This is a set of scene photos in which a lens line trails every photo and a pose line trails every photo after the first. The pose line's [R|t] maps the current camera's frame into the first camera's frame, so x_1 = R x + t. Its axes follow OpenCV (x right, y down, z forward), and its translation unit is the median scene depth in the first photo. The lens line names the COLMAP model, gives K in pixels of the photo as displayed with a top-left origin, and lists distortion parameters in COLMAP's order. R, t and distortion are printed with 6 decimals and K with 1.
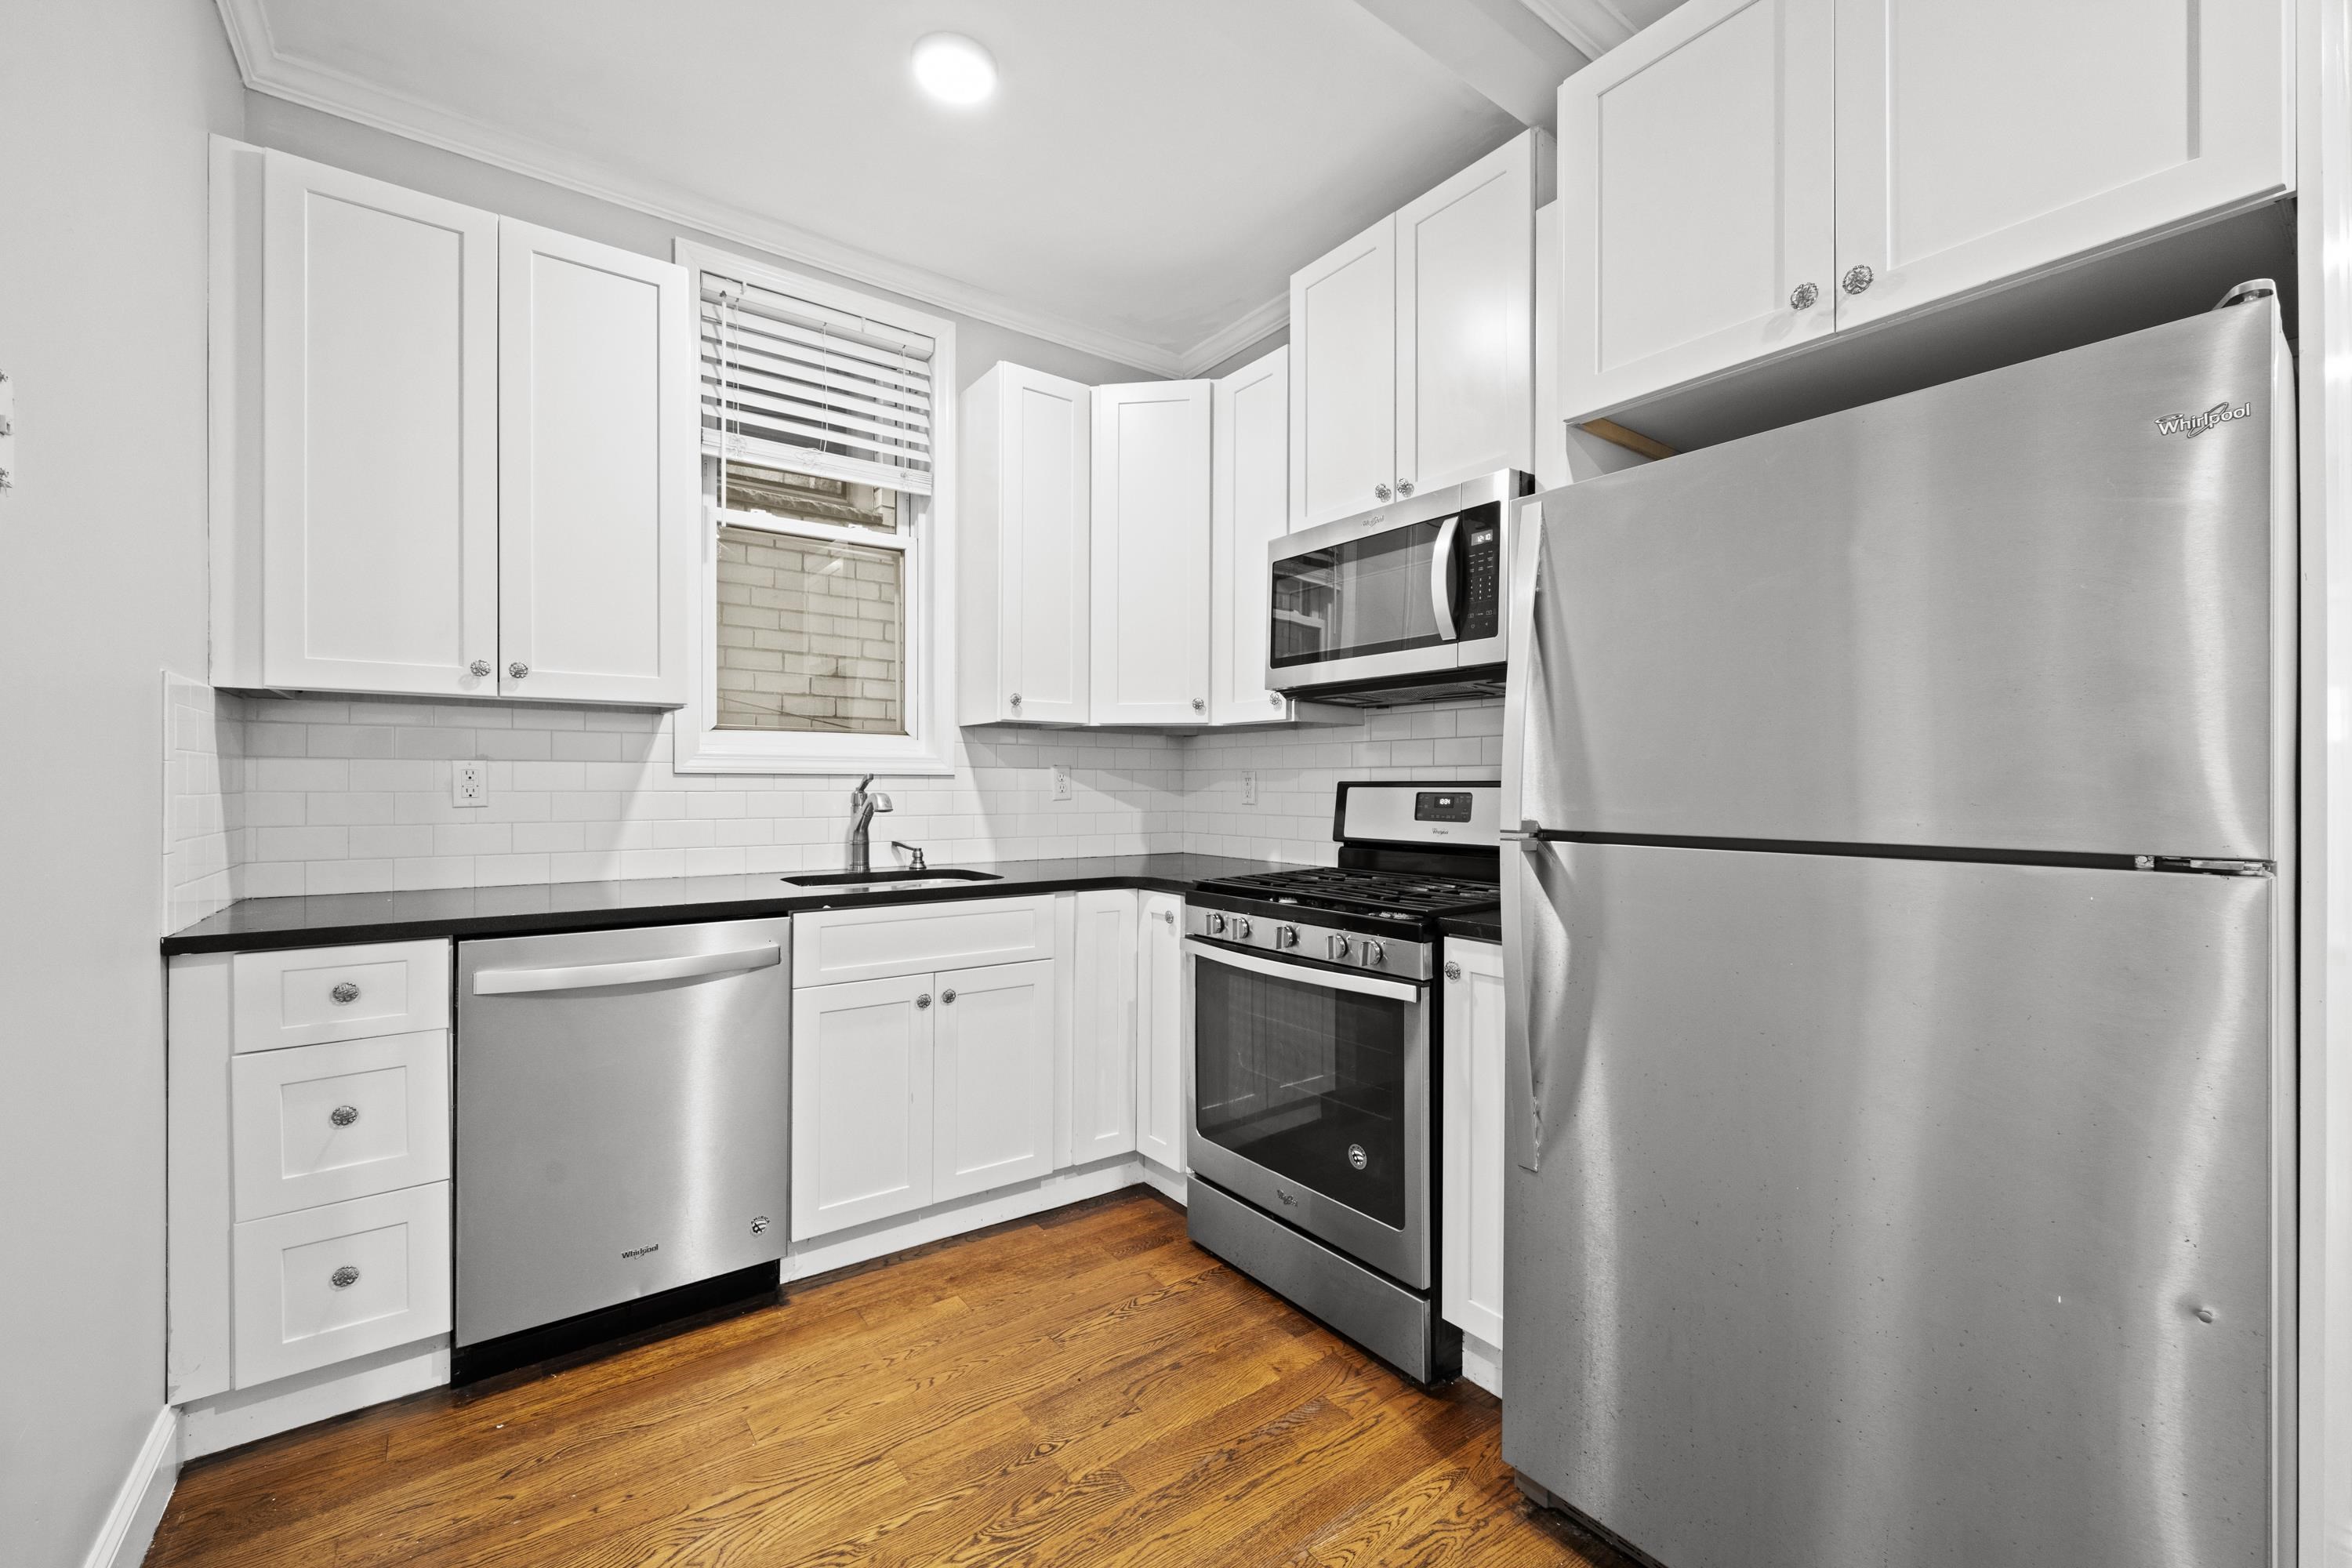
lens RADIAL K [[947.4, 0, 1157.2], [0, 947.4, 782.6], [0, 0, 1]] dist [-0.003148, 0.000311]
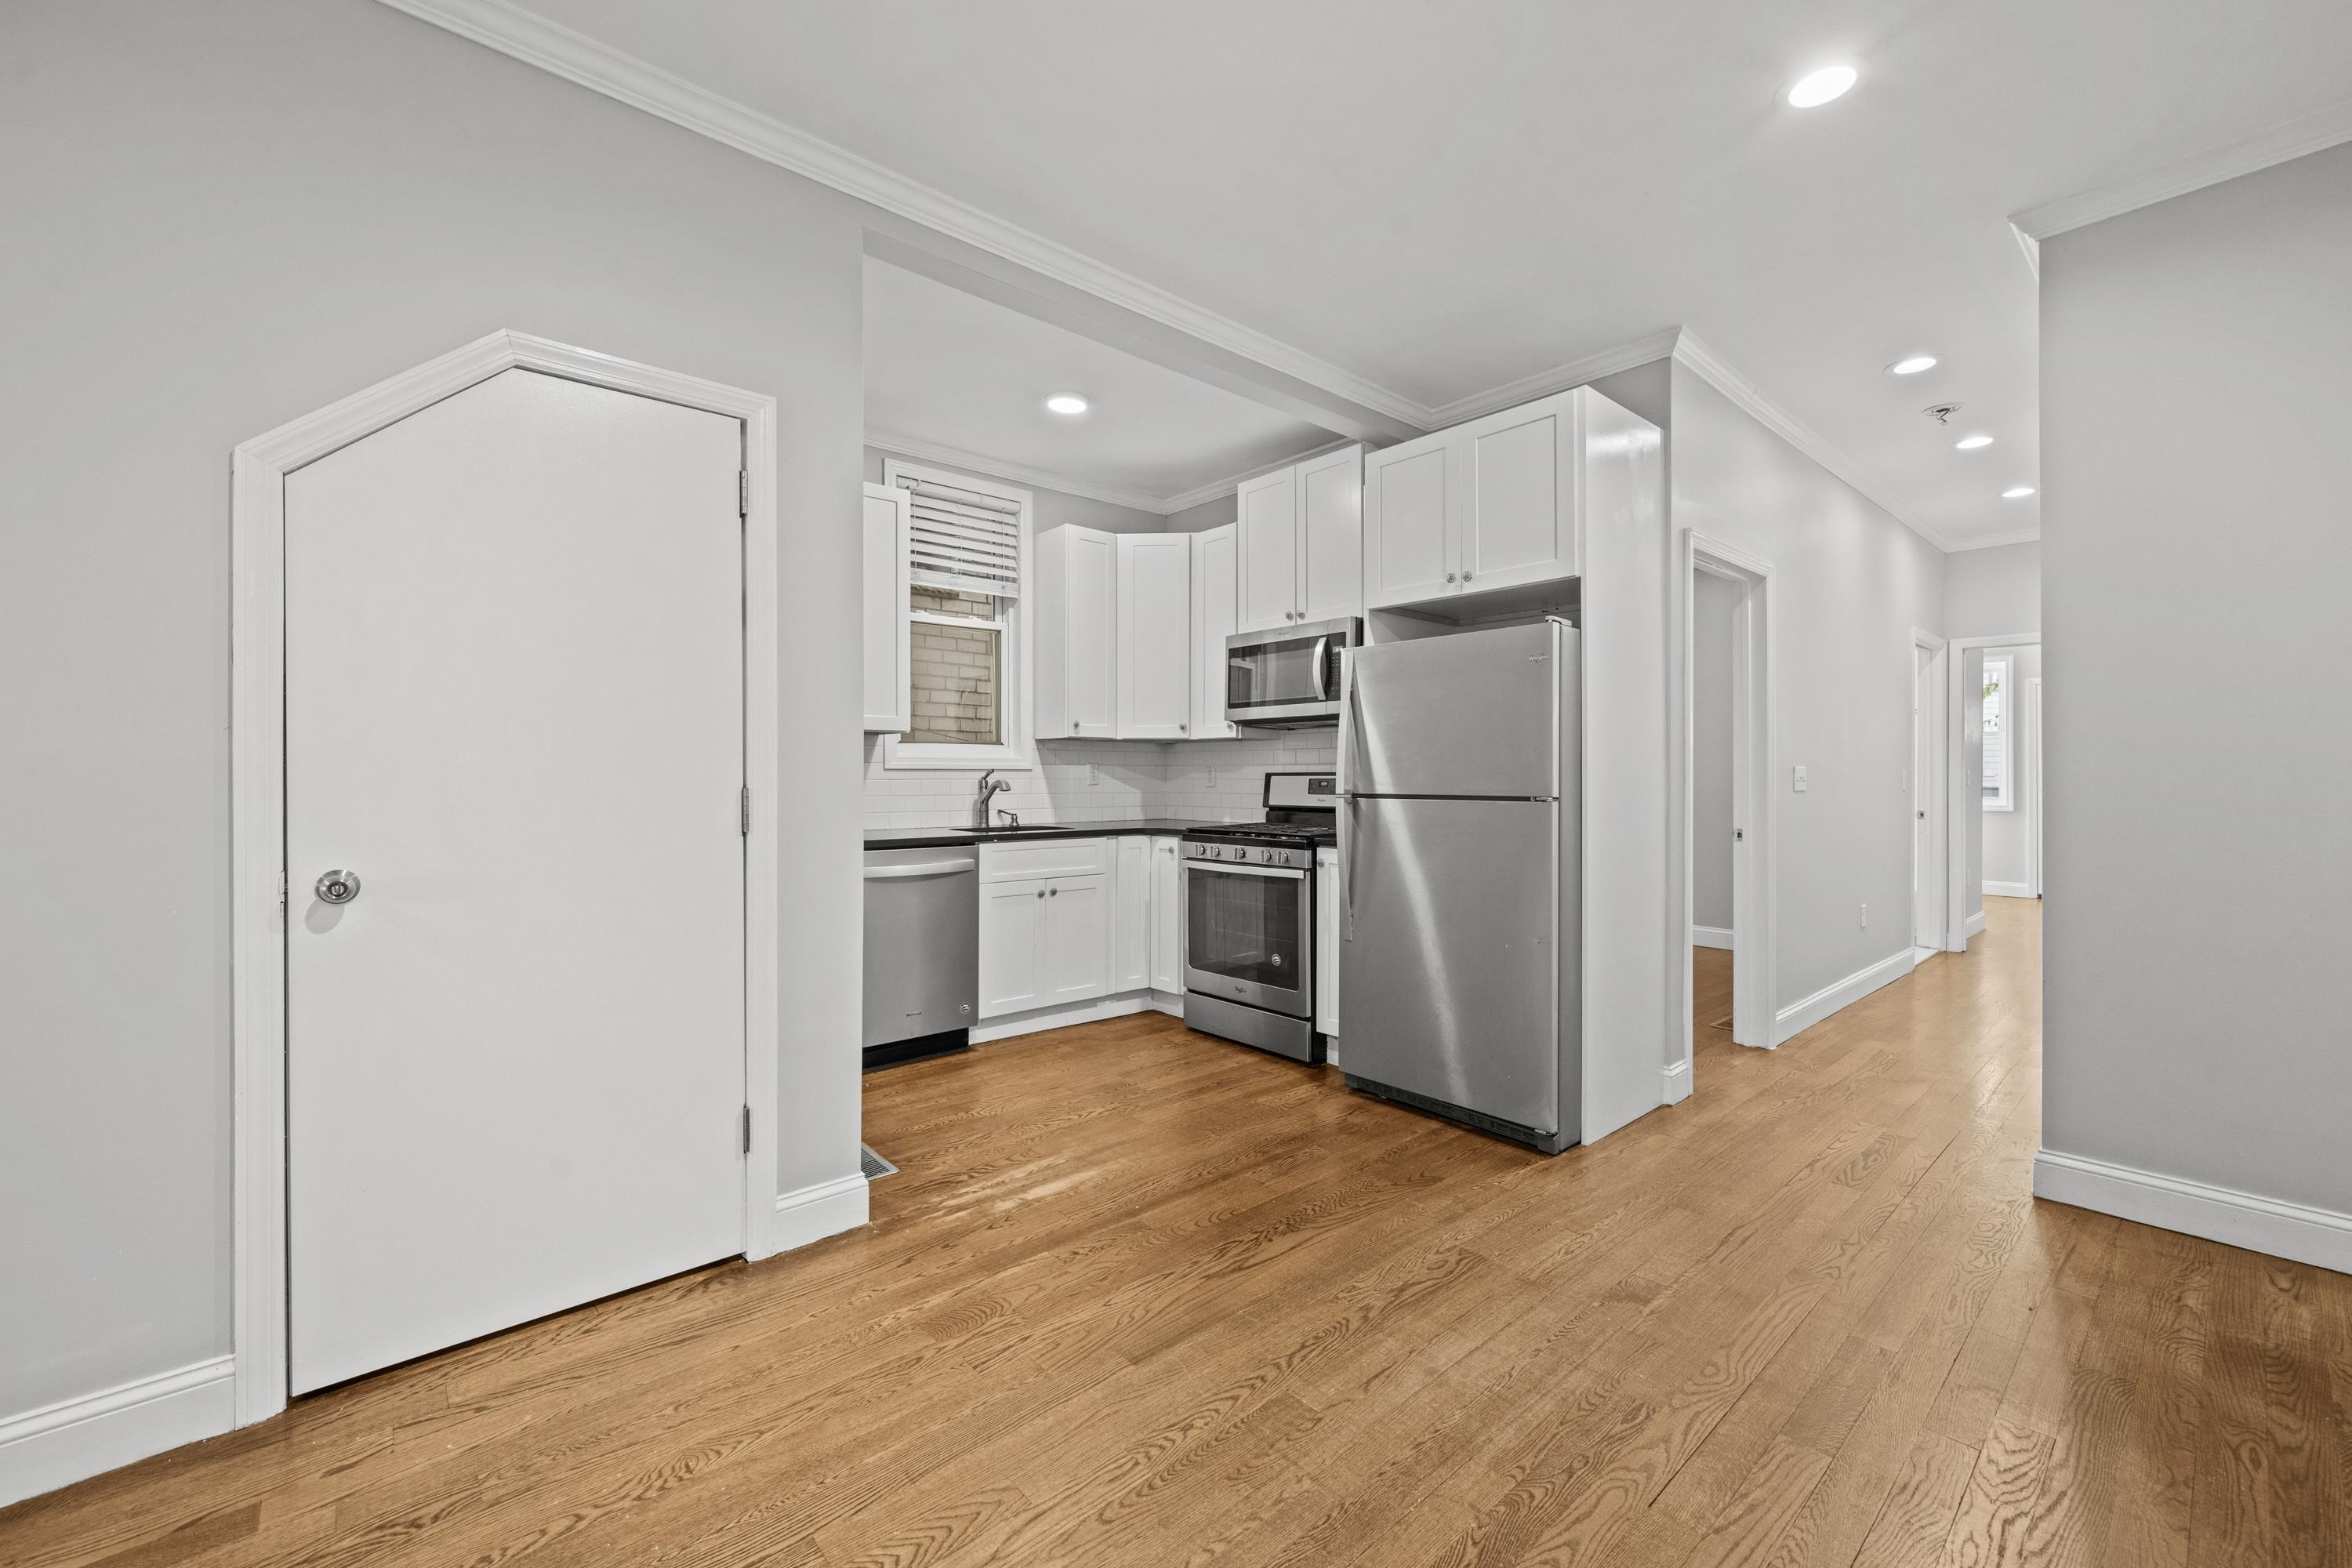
lens RADIAL K [[947.4, 0, 1146.4], [0, 947.4, 779.9], [0, 0, 1]] dist [-0.003148, 0.000311]
pose [[0.997606, -0.002933, 0.069090, -0.170062], [0.002585, 0.999984, 0.005114, 0.003064], [-0.069104, -0.004923, 0.997597, -0.832383]]
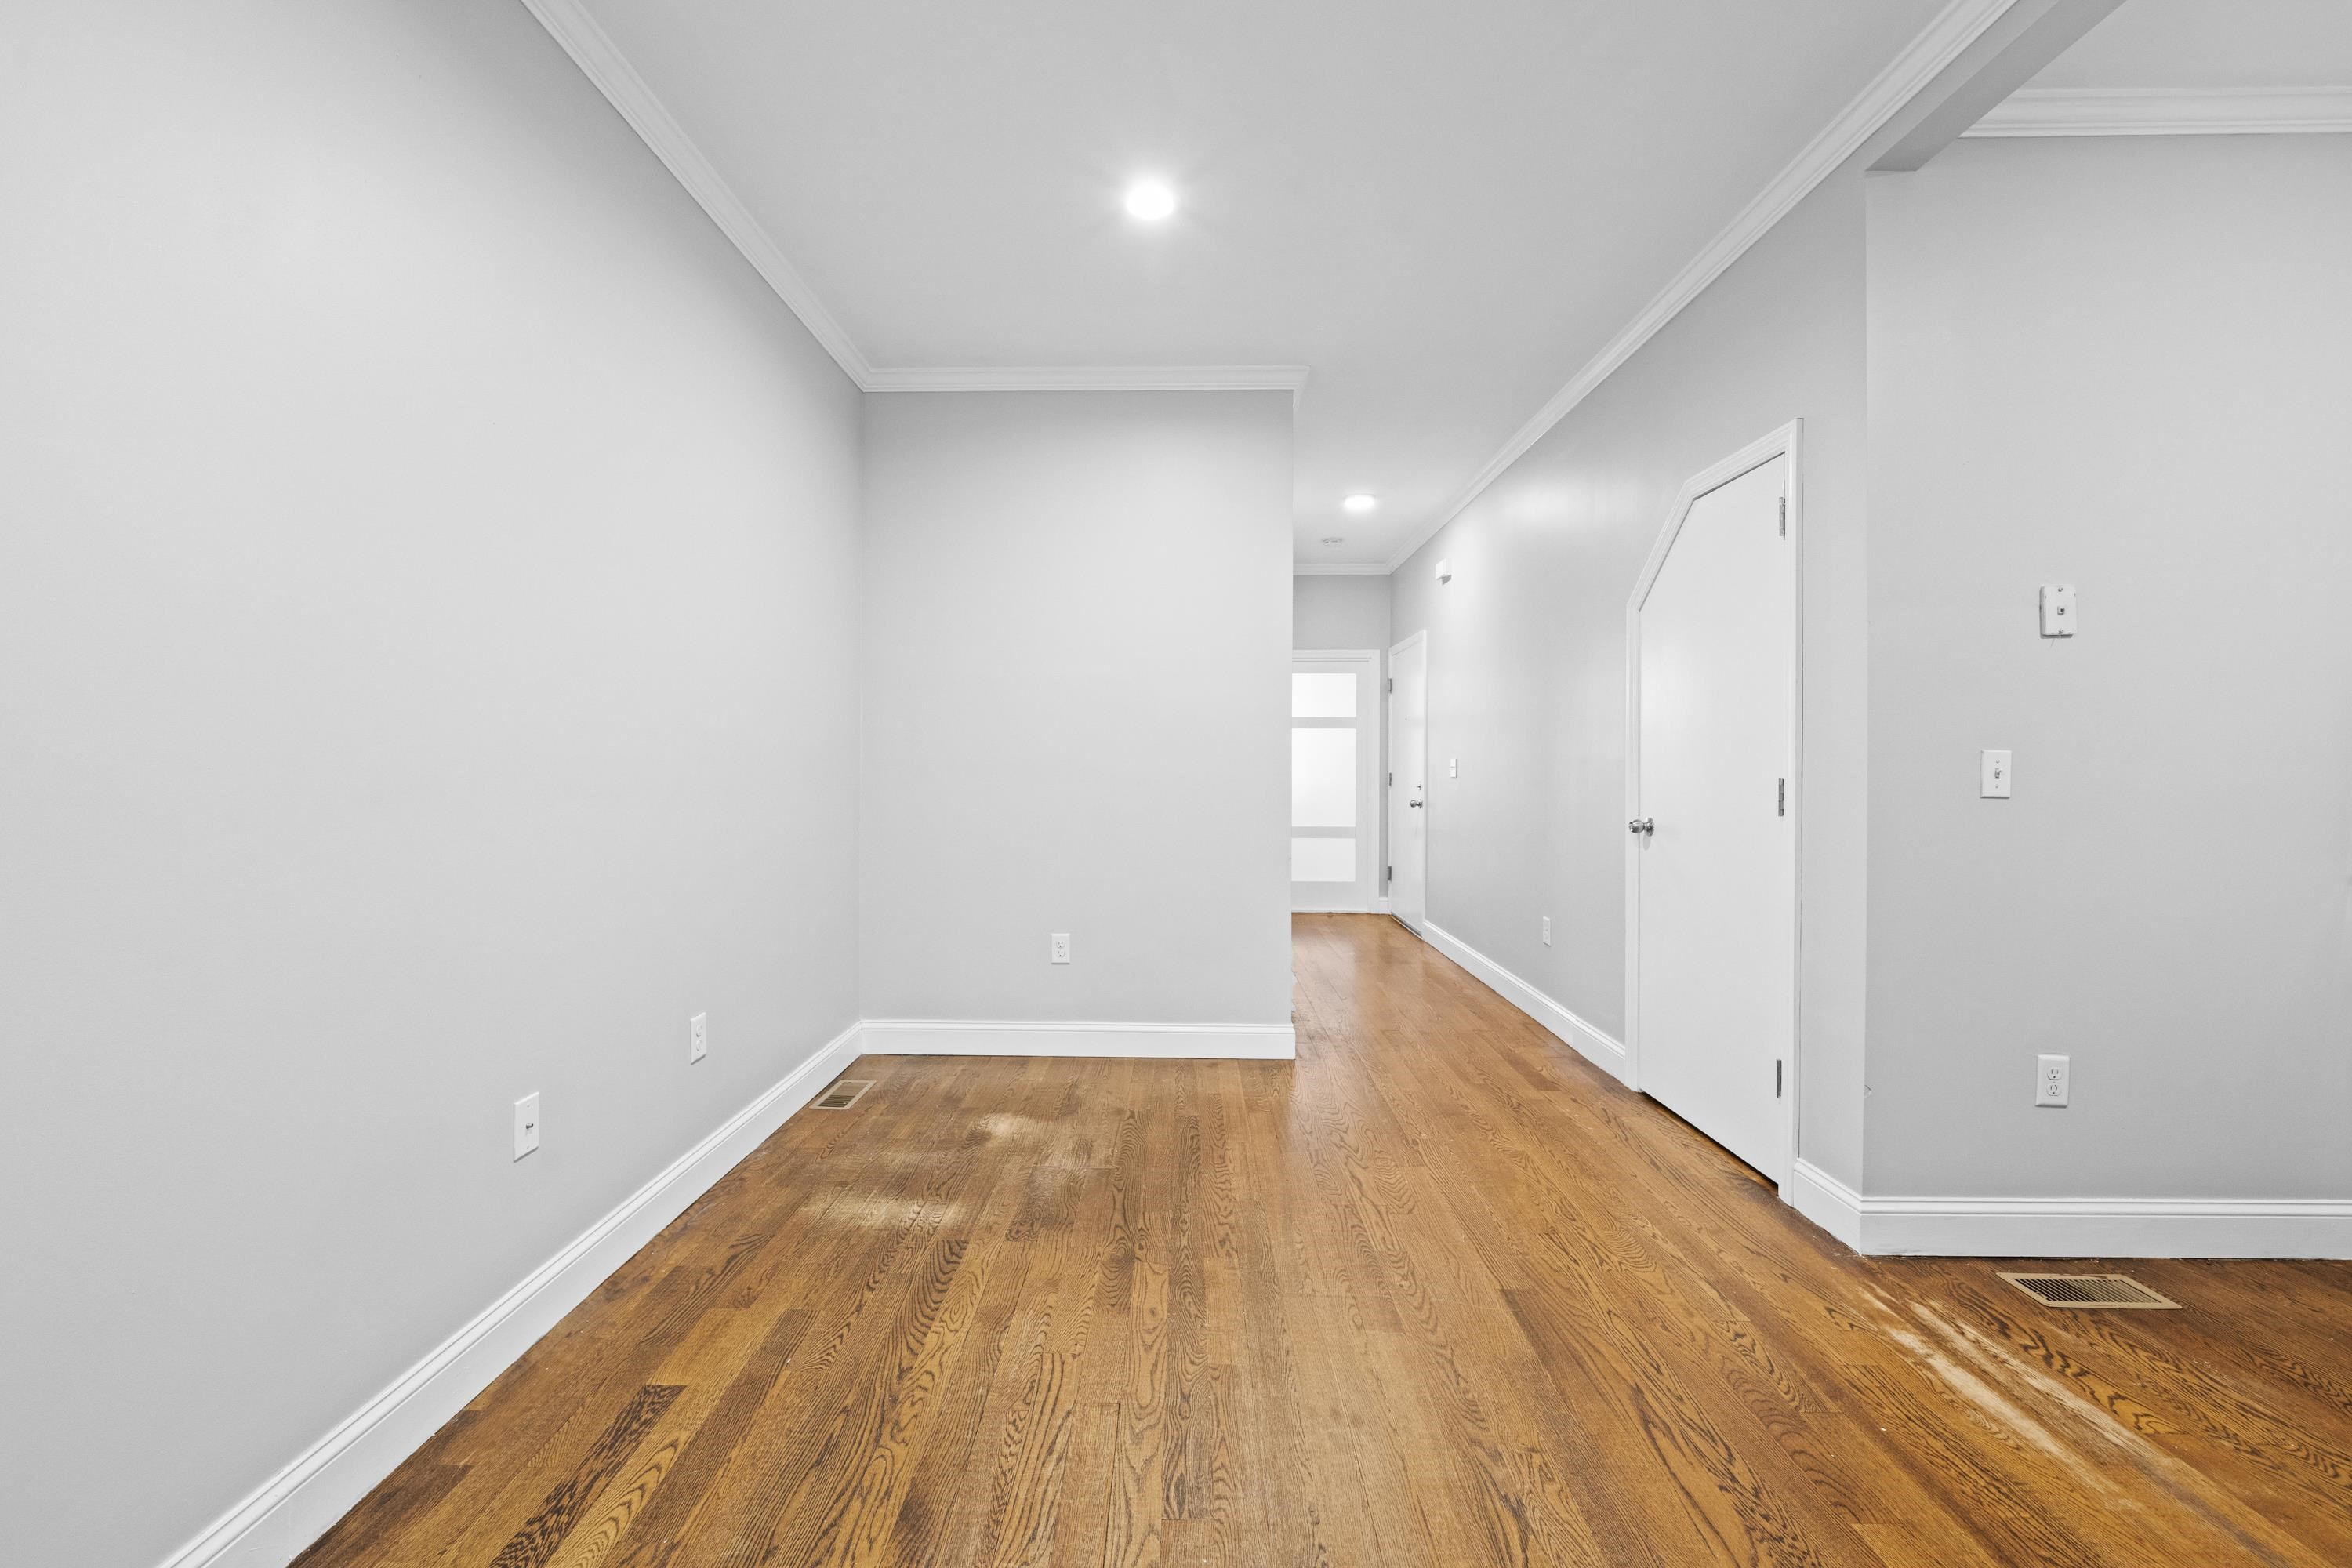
lens RADIAL K [[947.4, 0, 1176.8], [0, 947.4, 771.1], [0, 0, 1]] dist [-0.003148, 0.000311]
pose [[-0.600875, 0.001242, -0.799342, 0.797195], [-0.004913, 0.999974, 0.005247, 0.010005], [0.799328, 0.007080, -0.600854, 0.284186]]
